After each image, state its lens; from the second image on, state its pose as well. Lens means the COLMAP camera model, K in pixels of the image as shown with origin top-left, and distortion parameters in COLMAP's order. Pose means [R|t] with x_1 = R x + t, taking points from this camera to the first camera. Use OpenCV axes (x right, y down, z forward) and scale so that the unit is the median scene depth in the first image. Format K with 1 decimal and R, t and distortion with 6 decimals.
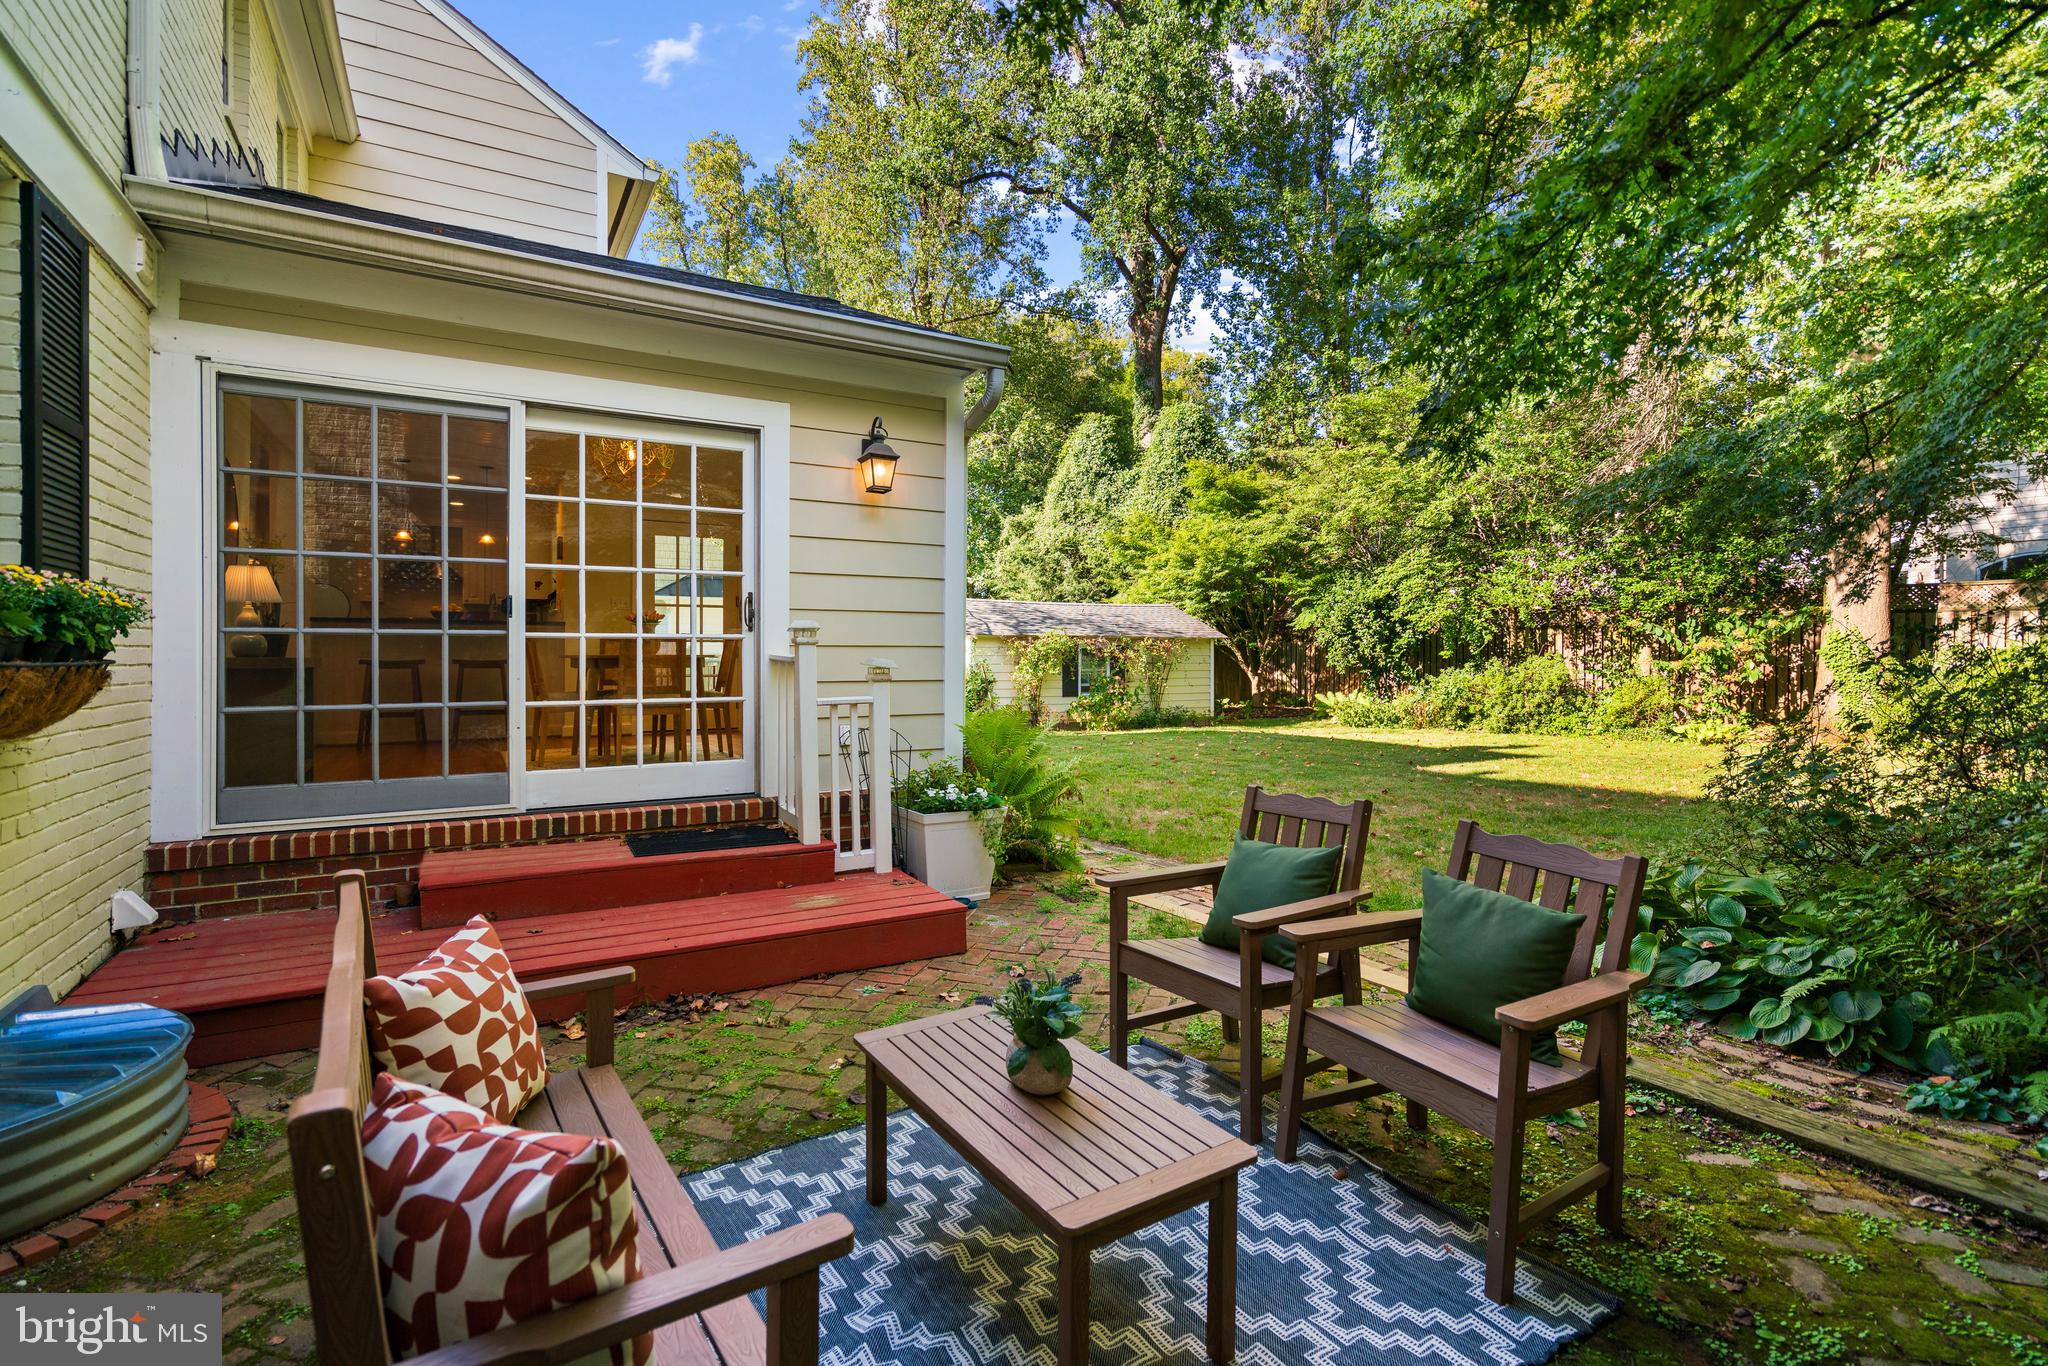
lens RADIAL K [[932.3, 0, 1024.6], [0, 932.3, 669.9], [0, 0, 1]] dist [-0.005065, 0.001117]
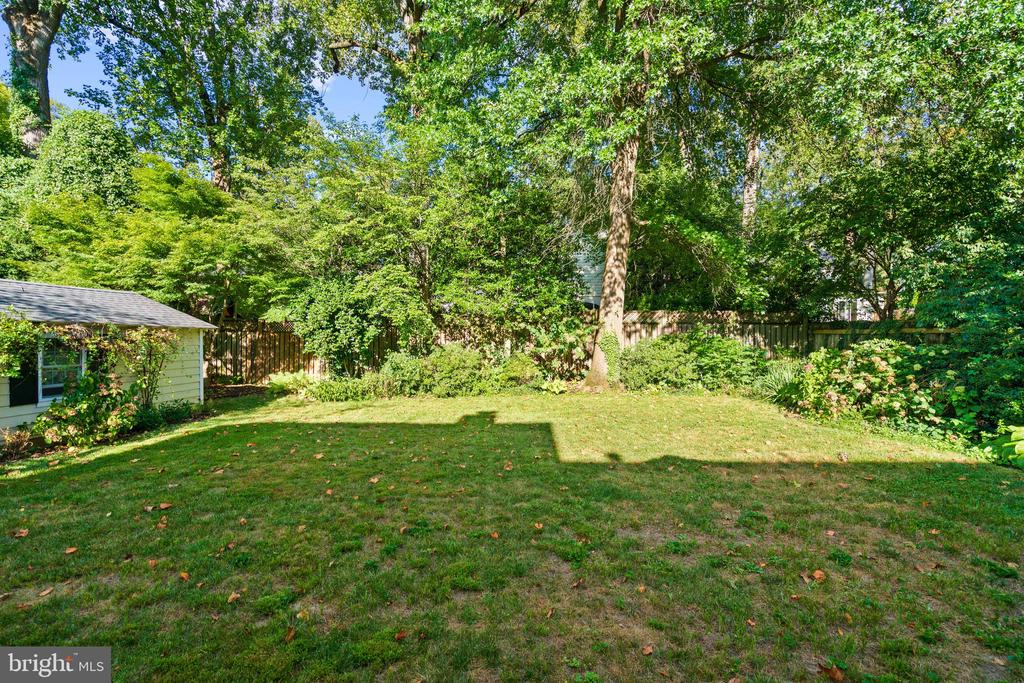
lens RADIAL K [[466.1, 0, 507.5], [0, 466.1, 348.1], [0, 0, 1]] dist [-0.005065, 0.001117]
pose [[0.523433, -0.007868, 0.852031, -0.053482], [0.012747, 0.999918, 0.001402, -0.008933], [-0.851972, 0.010127, 0.523490, 0.447061]]
